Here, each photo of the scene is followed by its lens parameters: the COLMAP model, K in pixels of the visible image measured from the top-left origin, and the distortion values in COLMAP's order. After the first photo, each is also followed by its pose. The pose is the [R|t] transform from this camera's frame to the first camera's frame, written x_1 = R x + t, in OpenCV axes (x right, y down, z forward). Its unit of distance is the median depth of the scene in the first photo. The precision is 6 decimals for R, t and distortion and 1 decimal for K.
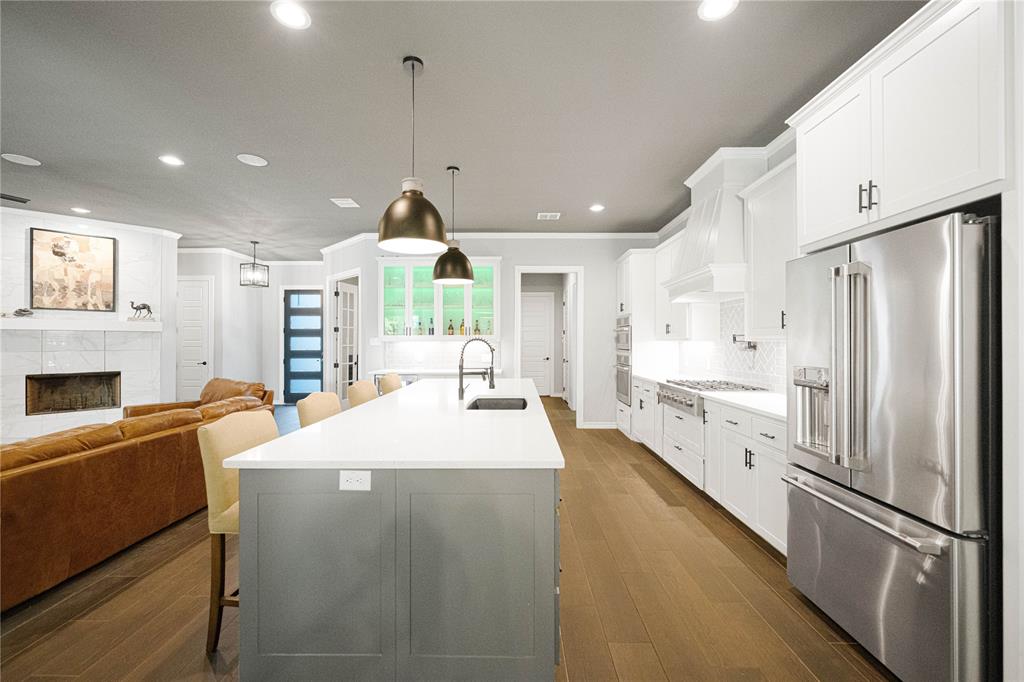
lens RADIAL K [[422.4, 0, 512.0], [0, 422.4, 341.0], [0, 0, 1]] dist [0.000156, 0.000072]
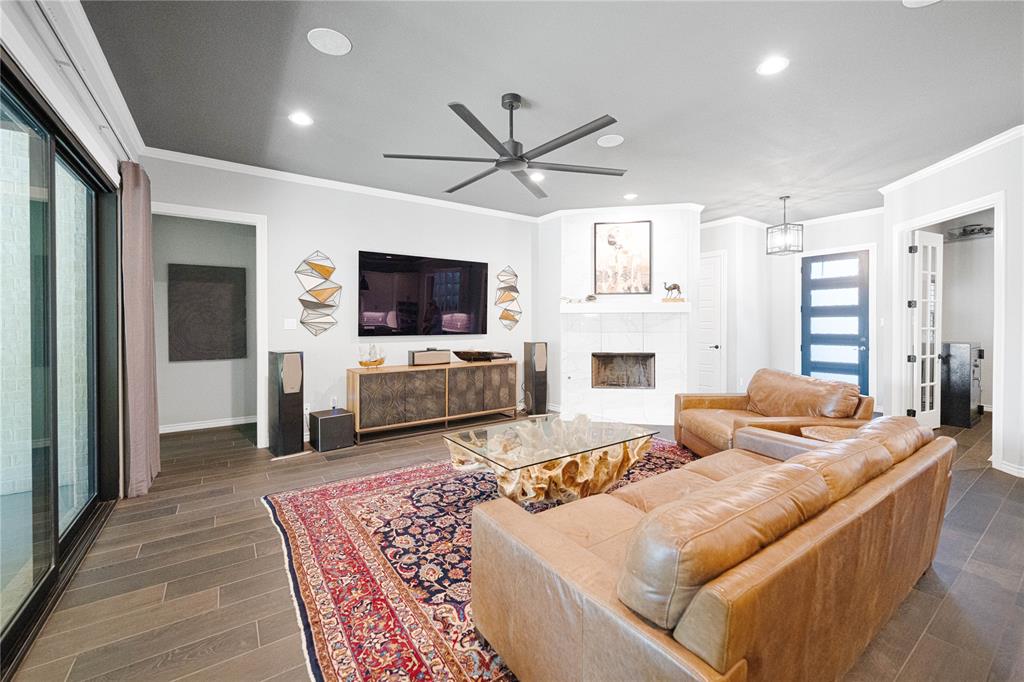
lens RADIAL K [[421.4, 0, 518.7], [0, 421.4, 323.9], [0, 0, 1]] dist [0.003400, 0.000115]
pose [[0.584133, -0.002732, -0.811653, -0.315566], [0.004150, 0.999991, -0.000379, 0.002067], [0.811647, -0.003147, 0.584139, 0.159390]]
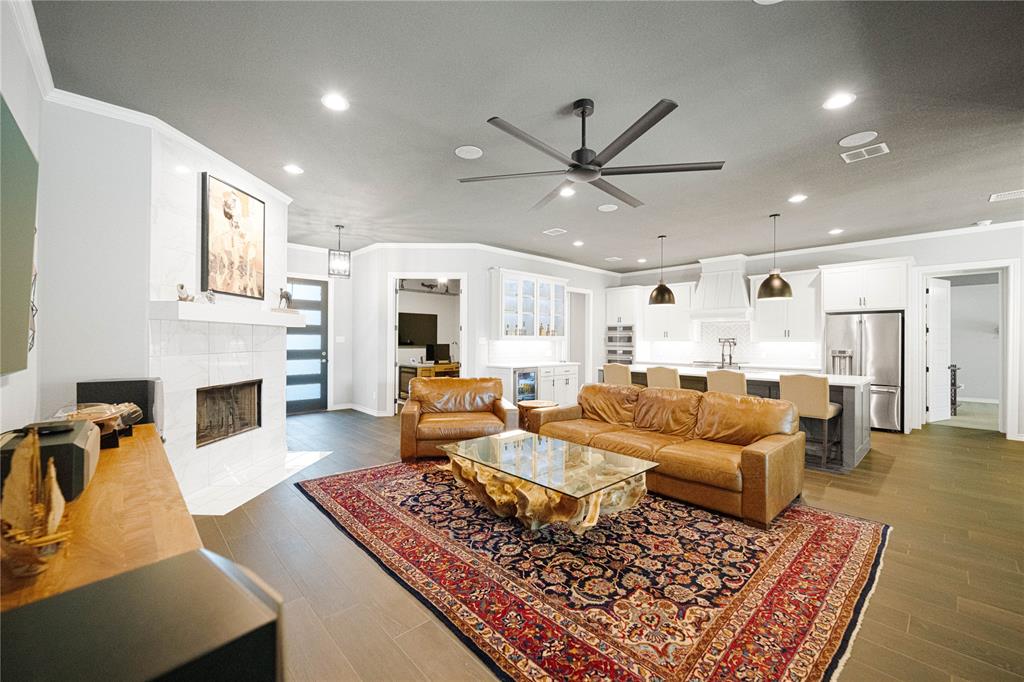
lens RADIAL K [[410.3, 0, 512.0], [0, 410.3, 341.0], [0, 0, 1]] dist [0.001455, 0.000025]
pose [[0.723587, 0.002692, 0.690228, -1.153565], [-0.005896, 0.999980, 0.002281, -0.000402], [-0.690208, -0.005720, 0.723588, 0.166483]]
